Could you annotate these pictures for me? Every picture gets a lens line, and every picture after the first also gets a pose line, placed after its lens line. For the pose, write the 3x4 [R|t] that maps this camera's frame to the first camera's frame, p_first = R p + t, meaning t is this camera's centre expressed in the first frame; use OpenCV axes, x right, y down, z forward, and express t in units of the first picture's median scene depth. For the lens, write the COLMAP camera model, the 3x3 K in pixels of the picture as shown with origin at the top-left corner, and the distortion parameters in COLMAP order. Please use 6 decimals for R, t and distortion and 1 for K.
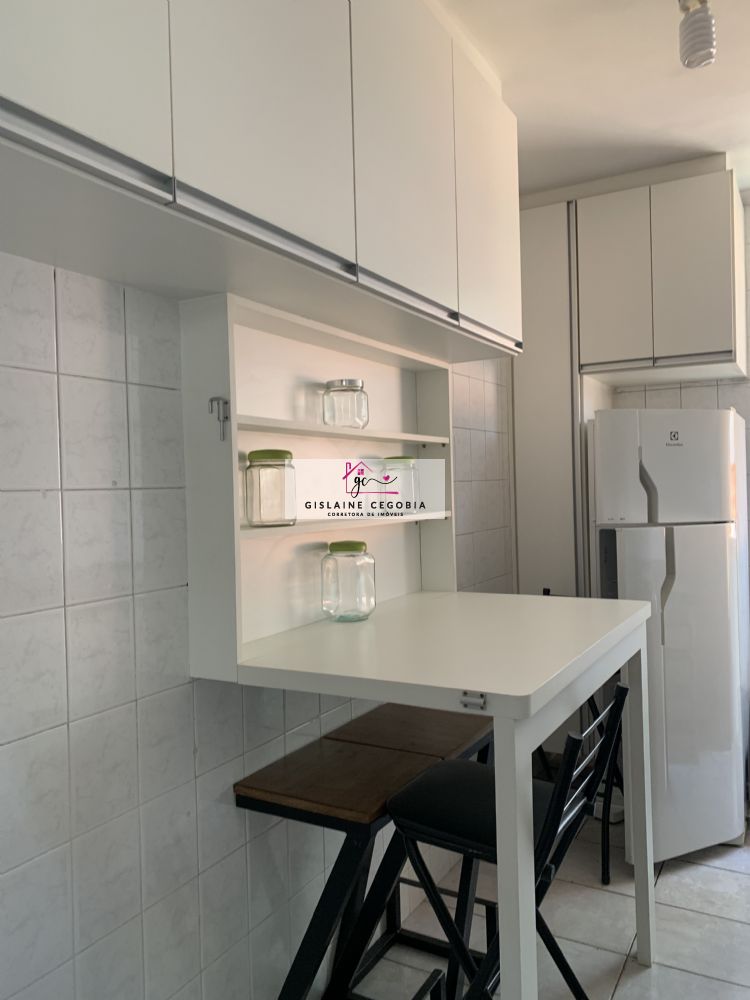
lens RADIAL K [[766.0, 0, 378.7], [0, 766.0, 499.1], [0, 0, 1]] dist [0.039812, -0.048091]
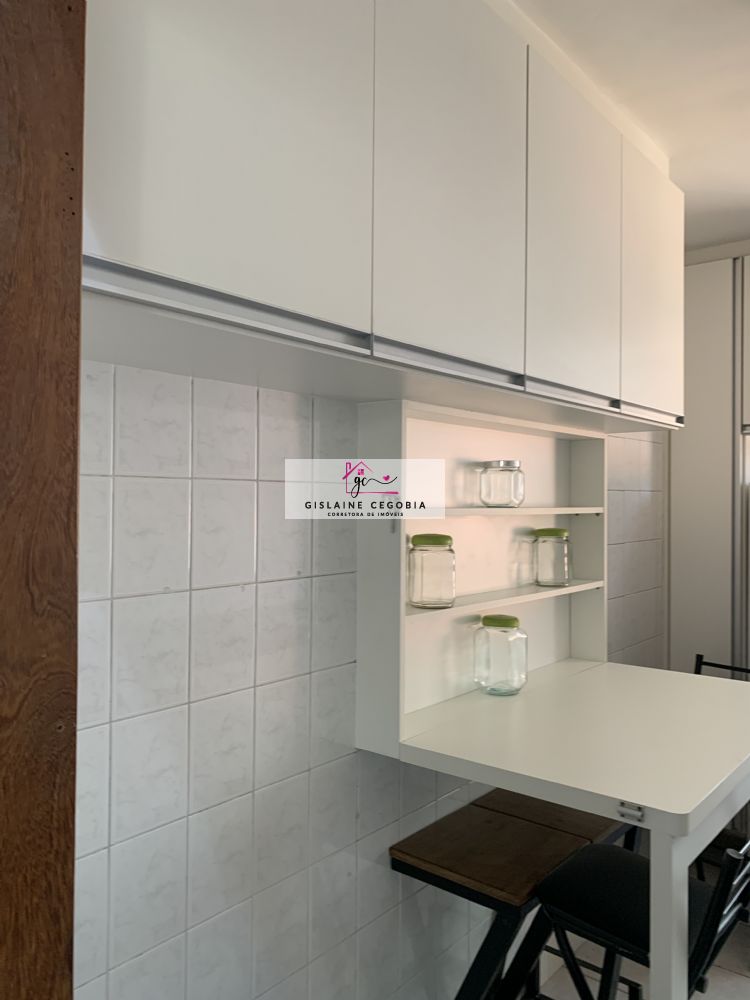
lens RADIAL K [[766.0, 0, 377.7], [0, 766.0, 499.4], [0, 0, 1]] dist [0.039812, -0.048091]
pose [[0.983749, 0.031463, -0.176768, -0.030014], [-0.034644, 0.999288, -0.014936, -0.094767], [0.176173, 0.020817, 0.984139, -0.064265]]
